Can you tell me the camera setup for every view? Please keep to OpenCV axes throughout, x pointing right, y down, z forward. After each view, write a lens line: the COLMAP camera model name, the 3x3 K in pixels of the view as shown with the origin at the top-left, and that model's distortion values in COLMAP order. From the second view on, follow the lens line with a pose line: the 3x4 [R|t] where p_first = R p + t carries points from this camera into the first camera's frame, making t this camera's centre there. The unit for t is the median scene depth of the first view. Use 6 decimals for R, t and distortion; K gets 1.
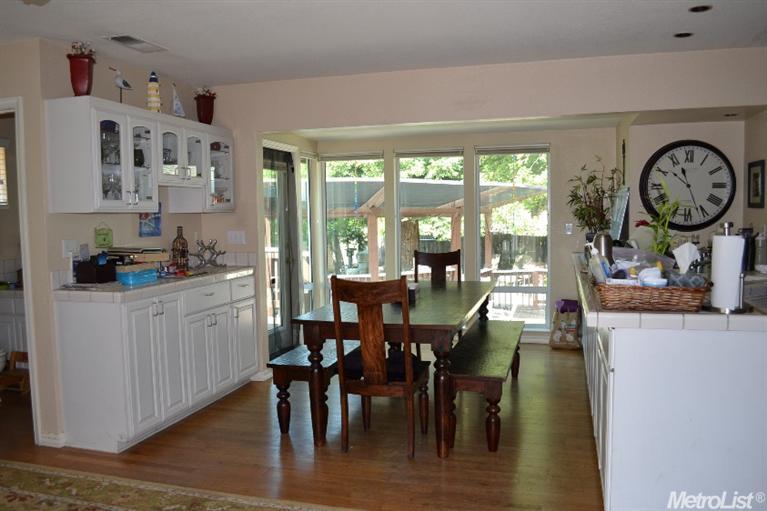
lens RADIAL K [[614.2, 0, 383.5], [0, 614.2, 255.5], [0, 0, 1]] dist [-0.075113, 0.006460]
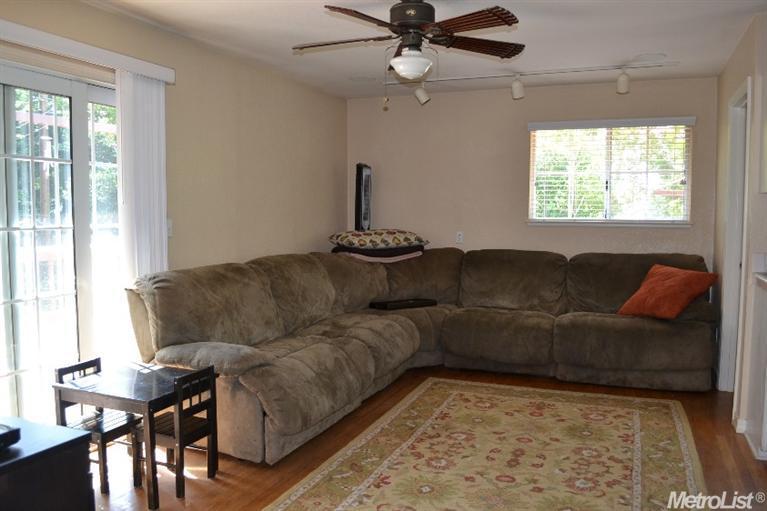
lens RADIAL K [[614.2, 0, 383.5], [0, 614.2, 255.5], [0, 0, 1]] dist [-0.075113, 0.006460]
pose [[-0.109414, 0.089747, -0.989936, 0.446857], [-0.066340, 0.993036, 0.097360, -0.021792], [0.991780, 0.076325, -0.102698, 0.489309]]
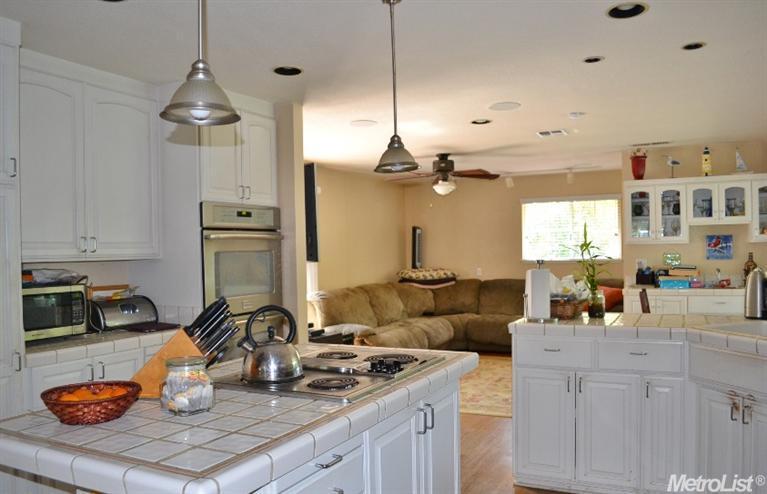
lens RADIAL K [[634.1, 0, 383.5], [0, 634.1, 247.0], [0, 0, 1]] dist [-0.003661, 0.000069]
pose [[-0.176461, 0.015676, -0.984183, 1.459885], [-0.044185, 0.998739, 0.023830, -0.072813], [0.983315, 0.047691, -0.175546, 0.584327]]
